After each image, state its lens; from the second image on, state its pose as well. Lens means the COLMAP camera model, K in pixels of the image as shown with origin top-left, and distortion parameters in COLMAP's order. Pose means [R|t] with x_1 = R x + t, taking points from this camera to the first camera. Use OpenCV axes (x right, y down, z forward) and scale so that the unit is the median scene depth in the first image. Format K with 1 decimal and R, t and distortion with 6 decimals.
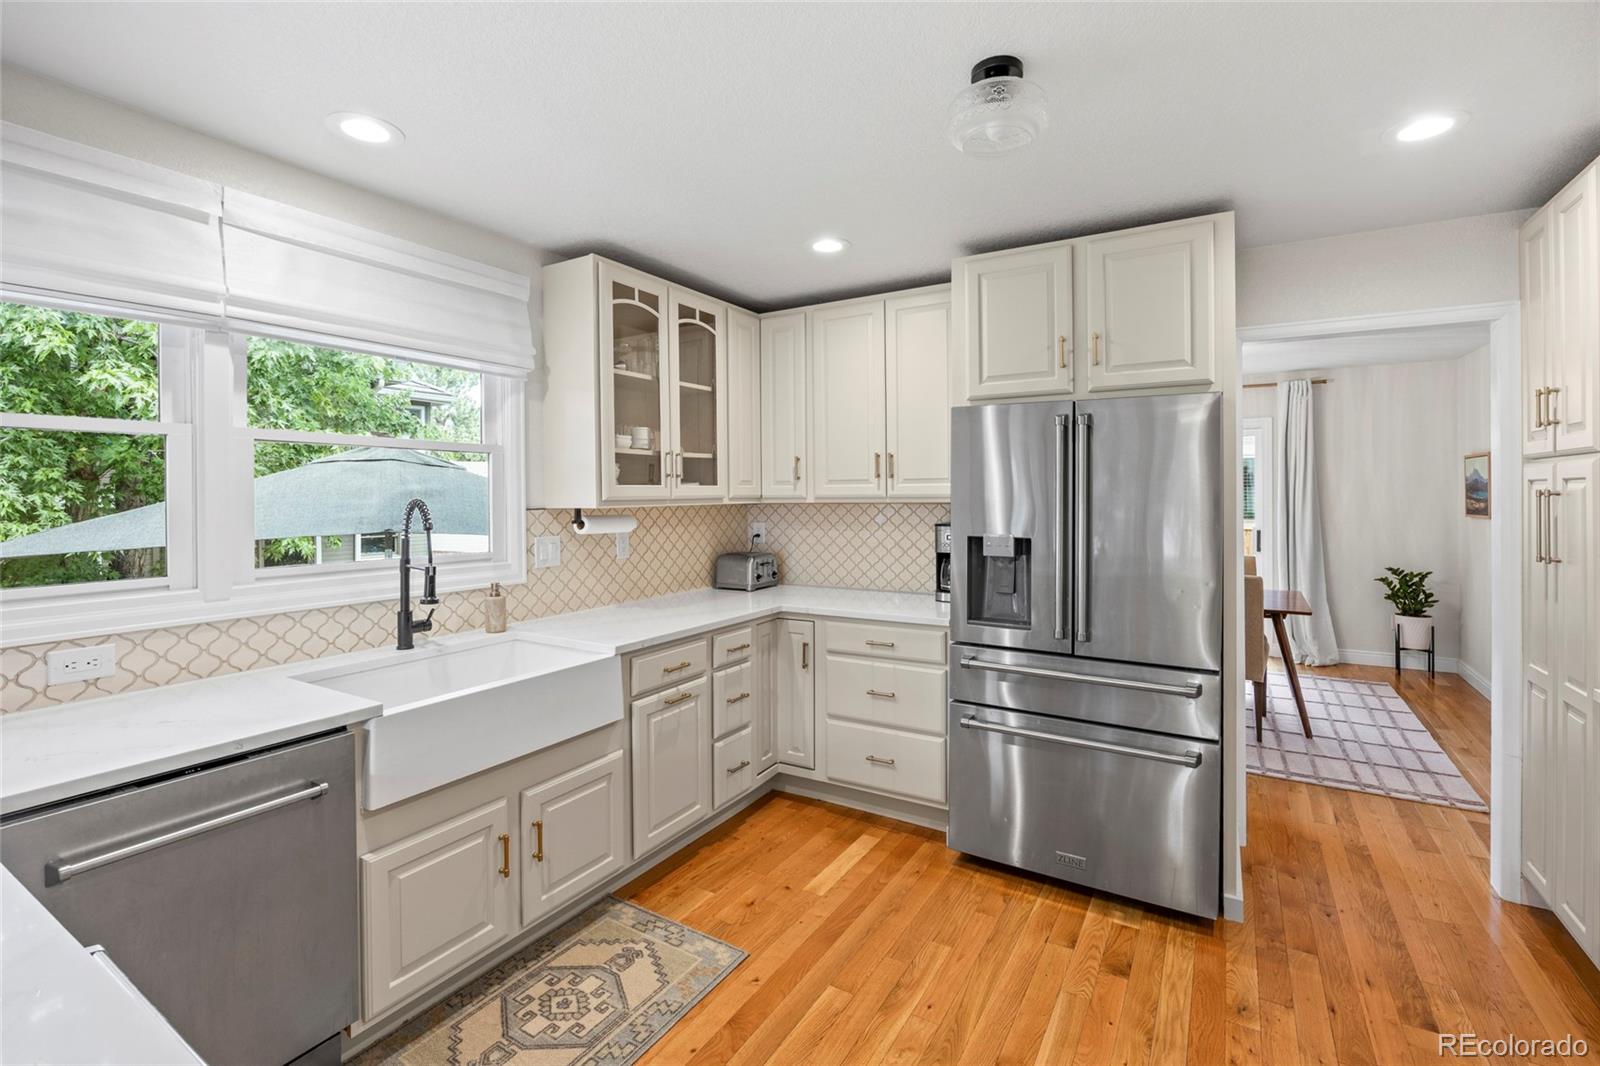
lens RADIAL K [[730.9, 0, 792.4], [0, 730.9, 506.3], [0, 0, 1]] dist [-0.003464, -0.000383]
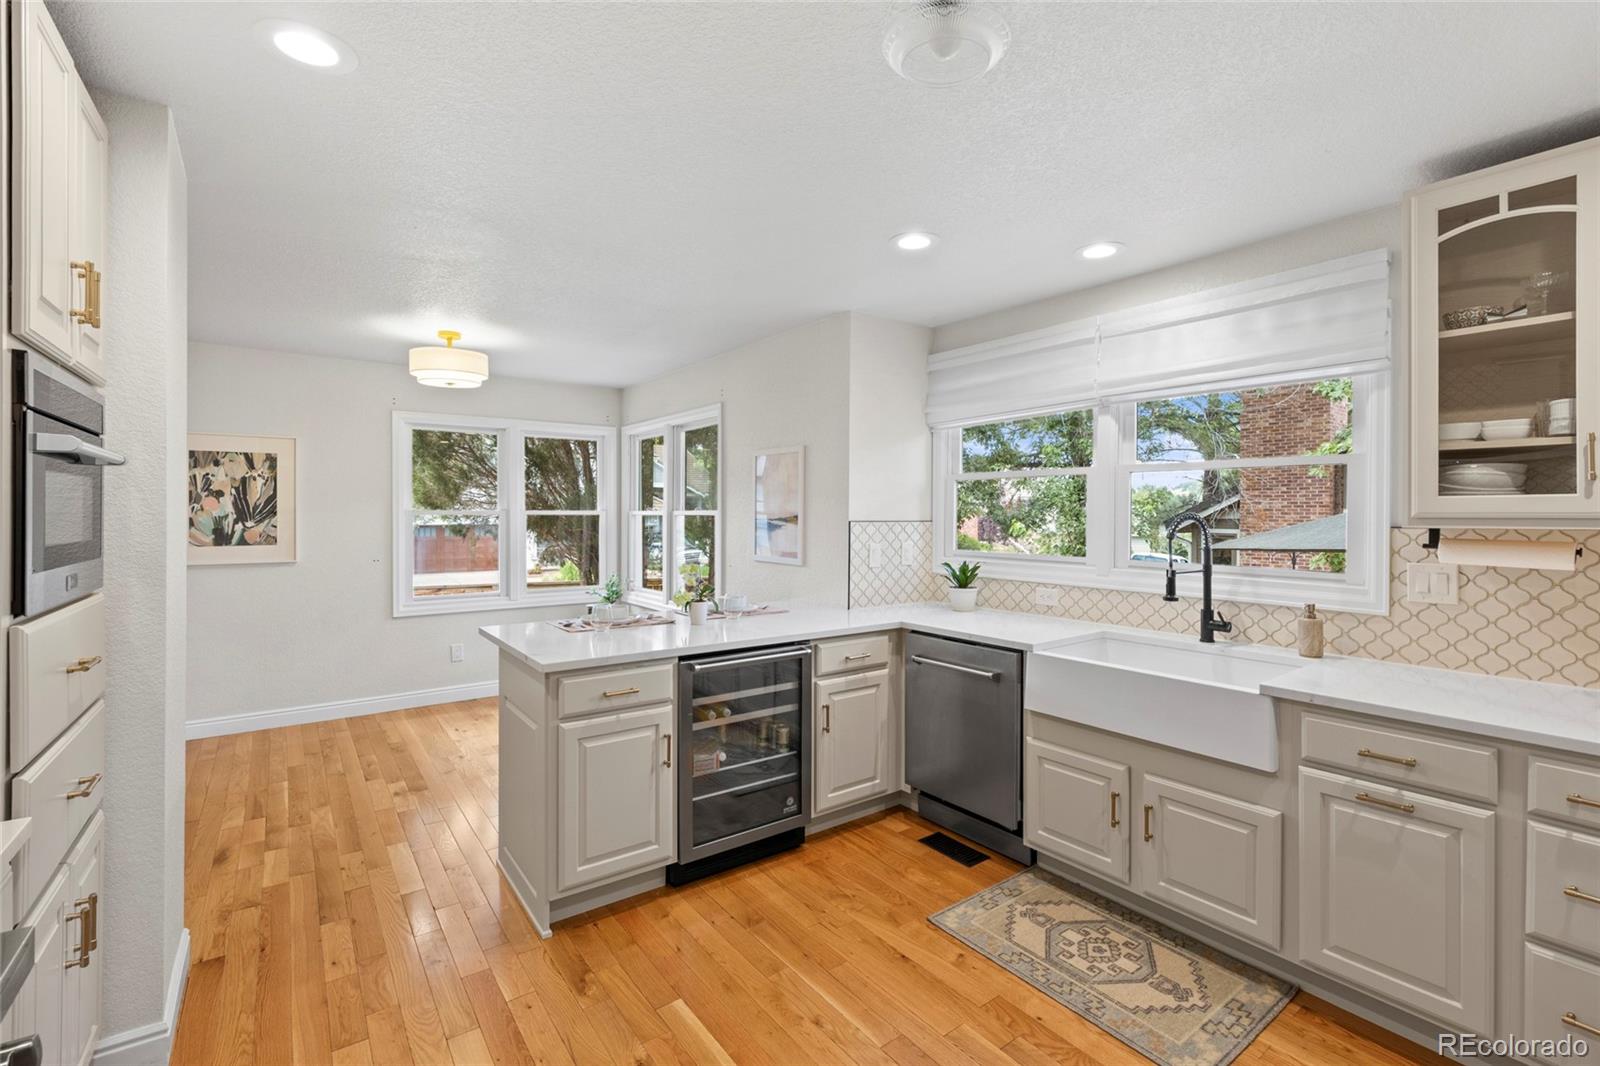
lens RADIAL K [[712.8, 0, 801.9], [0, 712.8, 525.4], [0, 0, 1]] dist [-0.001531, -0.000126]
pose [[-0.374506, 0.023114, -0.926937, 0.624039], [-0.013576, 0.999445, 0.030407, -0.013271], [0.927125, 0.023972, -0.373984, 0.675058]]
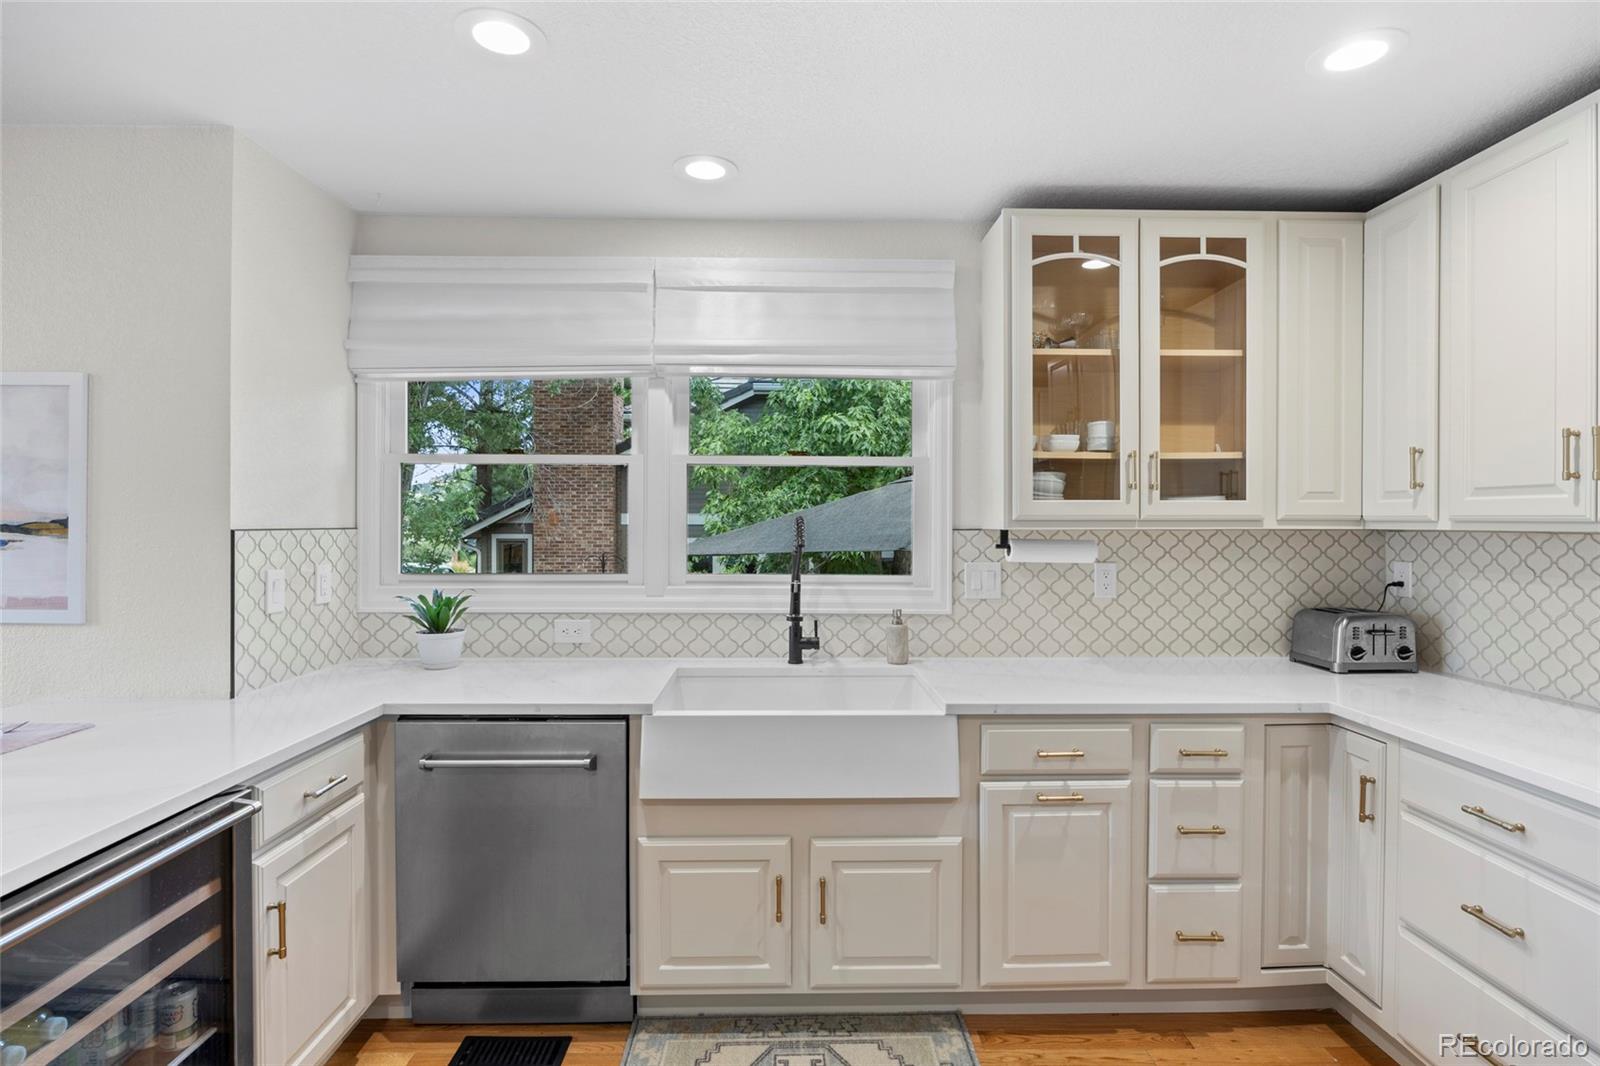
lens RADIAL K [[795.7, 0, 800.0], [0, 795.7, 533.0], [0, 0, 1]] dist [-0.004645, 0.000099]
pose [[0.535543, 0.023857, -0.844171, 0.330473], [-0.020039, 0.999678, 0.015539, -0.002609], [0.844270, 0.008595, 0.535849, 0.337770]]
